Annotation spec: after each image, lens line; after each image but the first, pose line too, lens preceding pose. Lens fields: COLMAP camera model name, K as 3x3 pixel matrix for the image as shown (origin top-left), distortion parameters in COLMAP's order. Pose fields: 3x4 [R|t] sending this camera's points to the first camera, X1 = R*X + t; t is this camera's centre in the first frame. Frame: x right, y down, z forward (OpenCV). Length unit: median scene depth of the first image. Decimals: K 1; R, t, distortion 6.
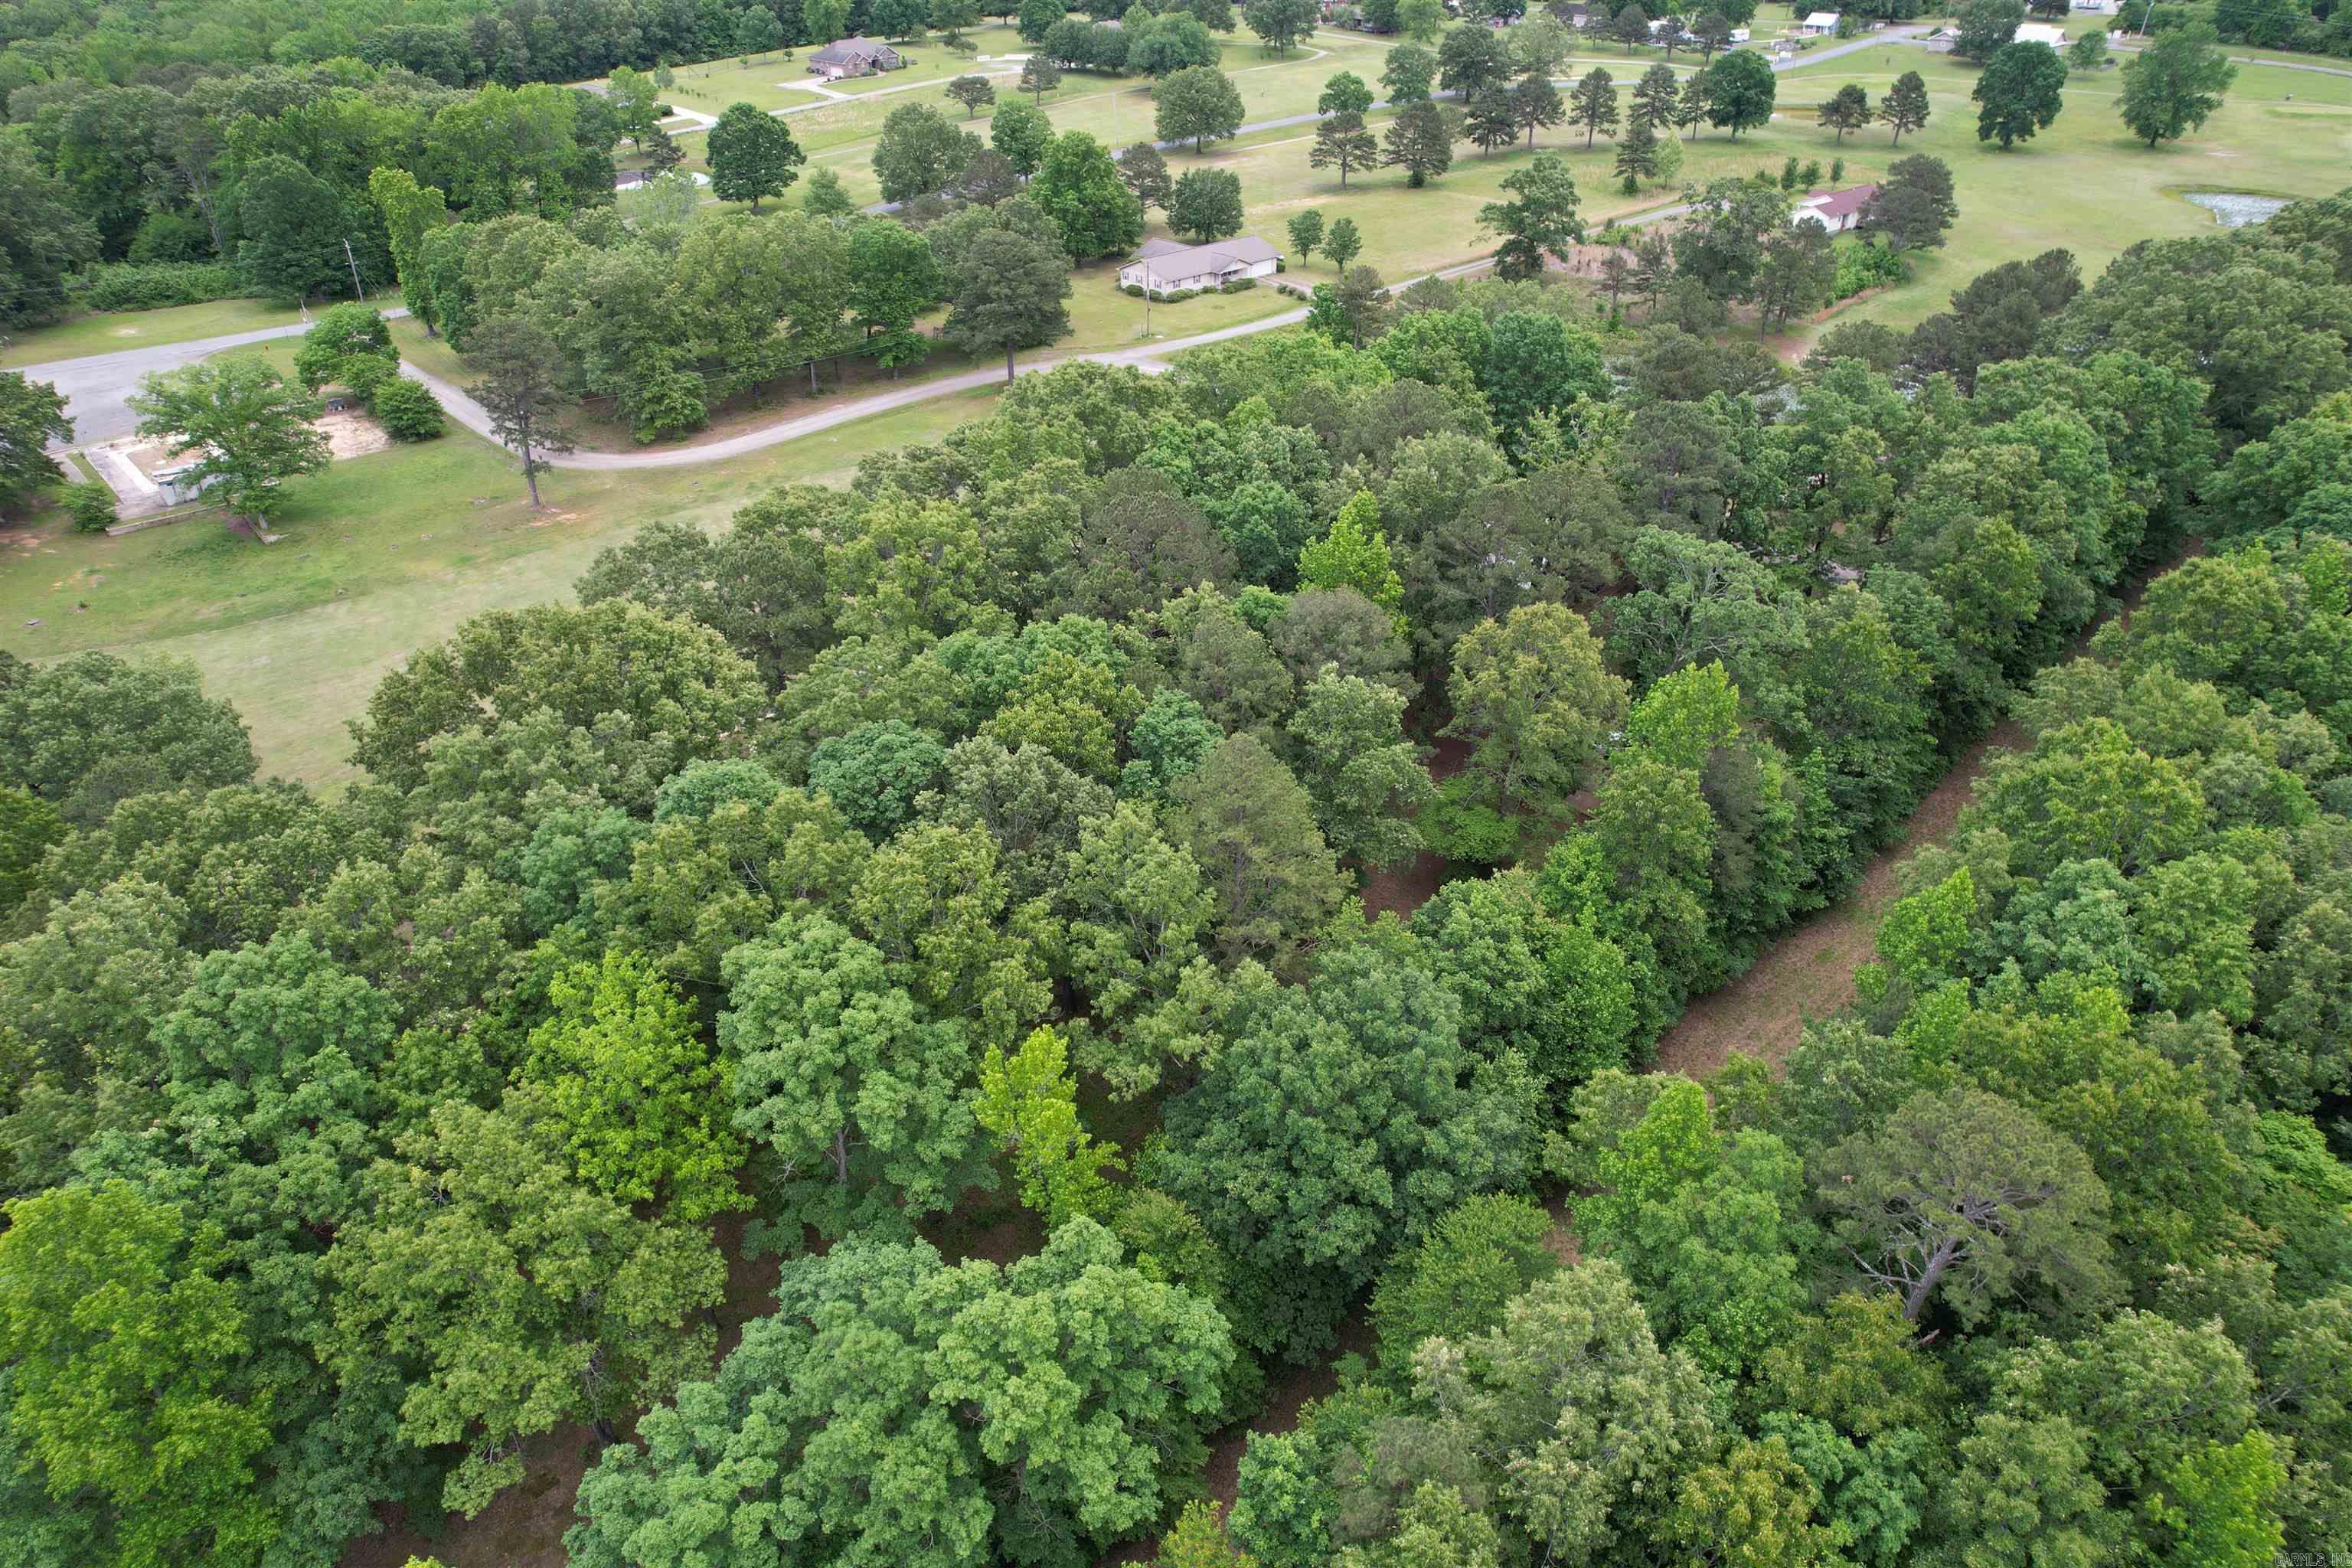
lens RADIAL K [[1494.7, 0, 1176.0], [0, 1494.7, 784.0], [0, 0, 1]] dist [-0.083021, 0.070512]
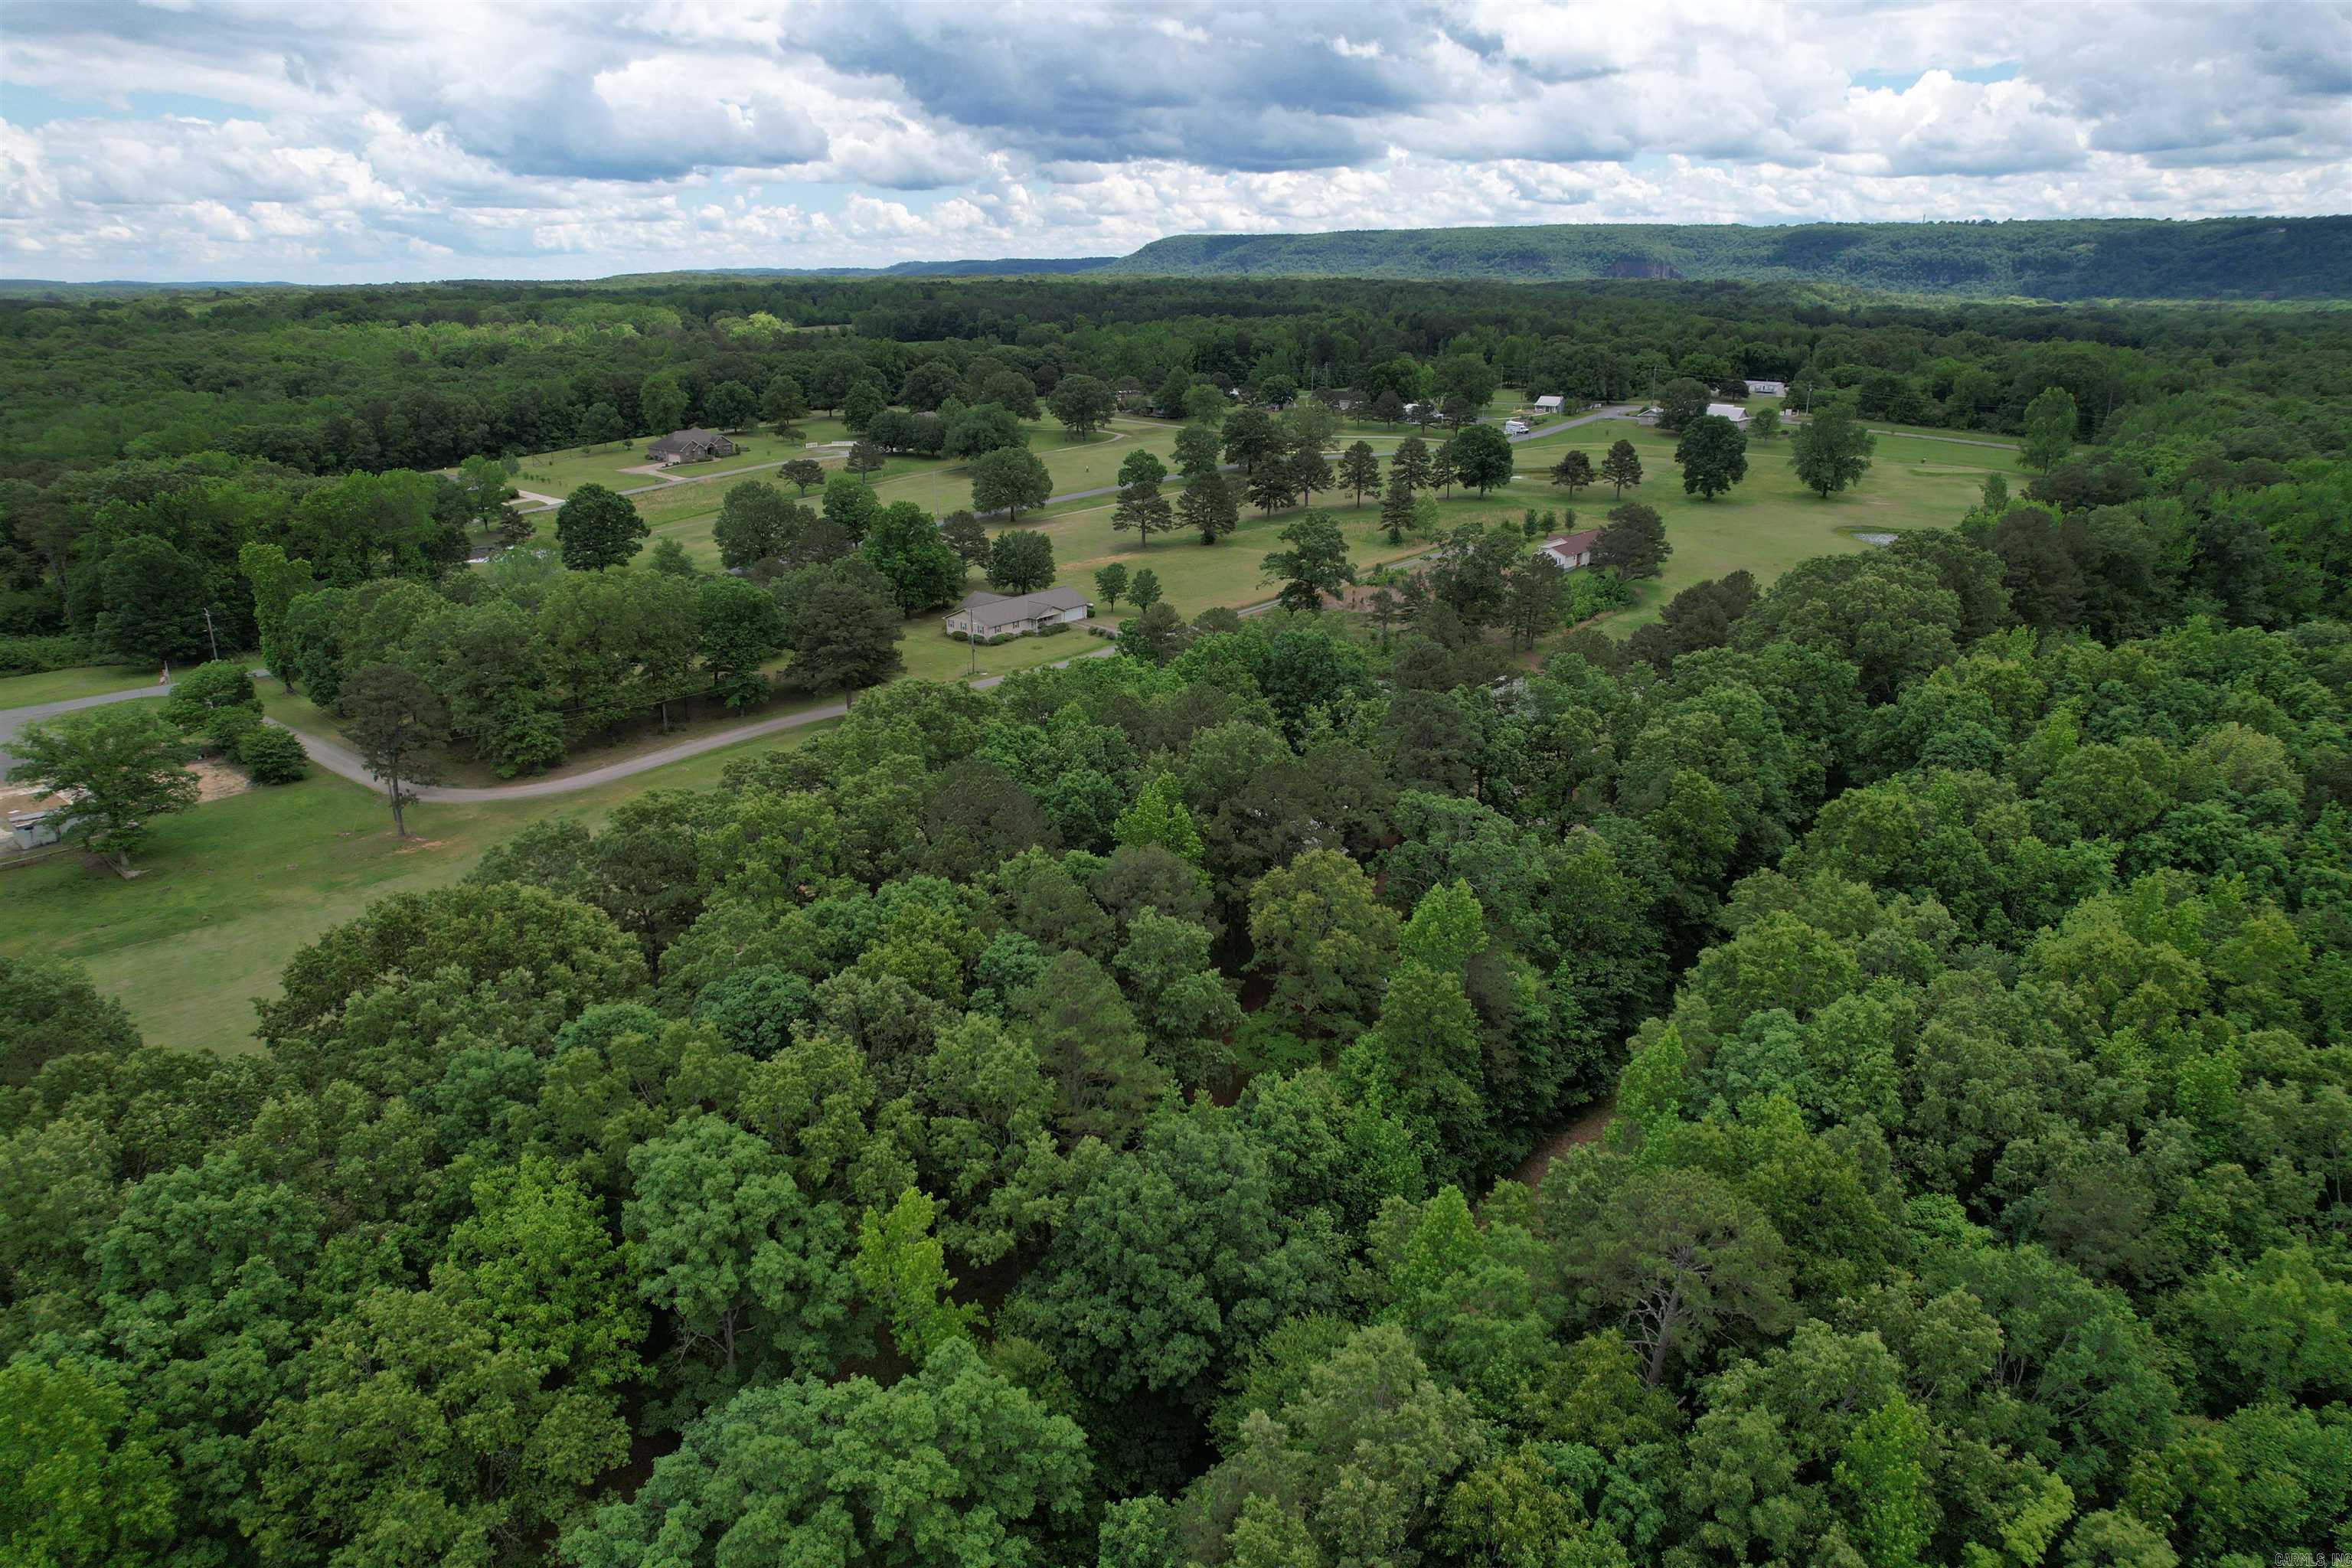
lens RADIAL K [[1470.9, 0, 1176.0], [0, 1470.9, 784.0], [0, 0, 1]] dist [-0.067908, 0.047251]
pose [[0.992134, -0.042035, 0.117913, -0.003806], [0.067852, 0.972144, -0.224349, 0.079008], [-0.105198, 0.230585, 0.967349, -0.129086]]
